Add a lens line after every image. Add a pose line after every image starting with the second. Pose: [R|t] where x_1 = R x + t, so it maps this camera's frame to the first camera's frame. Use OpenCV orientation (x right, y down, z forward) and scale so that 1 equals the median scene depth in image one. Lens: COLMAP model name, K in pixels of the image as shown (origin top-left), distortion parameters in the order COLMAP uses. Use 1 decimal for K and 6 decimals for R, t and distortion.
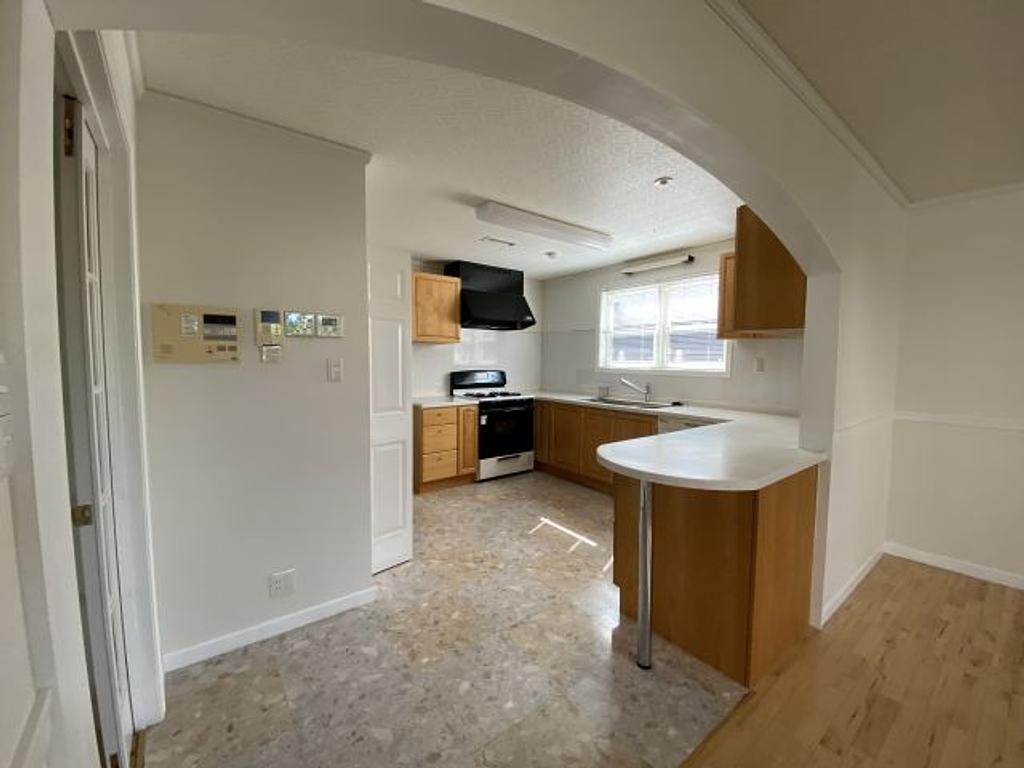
lens RADIAL K [[414.6, 0, 501.7], [0, 414.6, 388.6], [0, 0, 1]] dist [-0.011453, -0.002793]
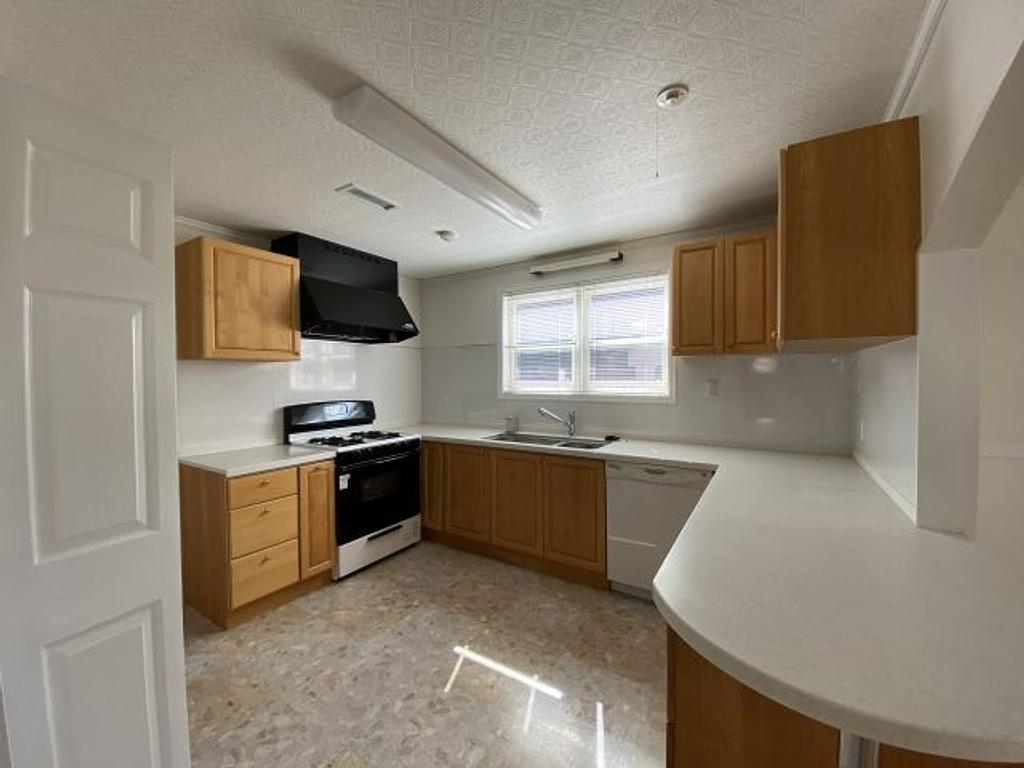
lens RADIAL K [[414.6, 0, 513.9], [0, 414.6, 385.6], [0, 0, 1]] dist [-0.011453, -0.002793]
pose [[0.928579, -0.020475, 0.370569, -0.033701], [0.040069, 0.998172, -0.045254, -0.031863], [-0.368965, 0.056870, 0.927702, 0.310573]]
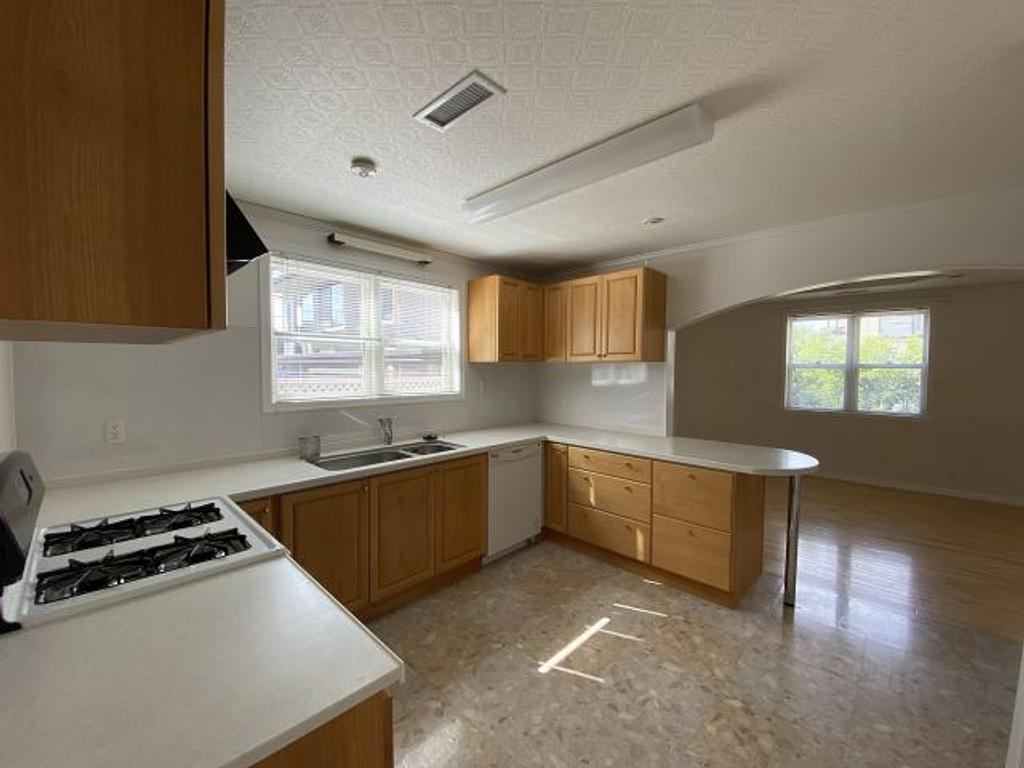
lens RADIAL K [[414.6, 0, 508.4], [0, 414.6, 381.1], [0, 0, 1]] dist [-0.011453, -0.002793]
pose [[-0.174541, -0.036308, 0.983980, -0.356524], [0.065409, 0.996685, 0.048380, -0.091908], [-0.982475, 0.072805, -0.171588, 0.900201]]
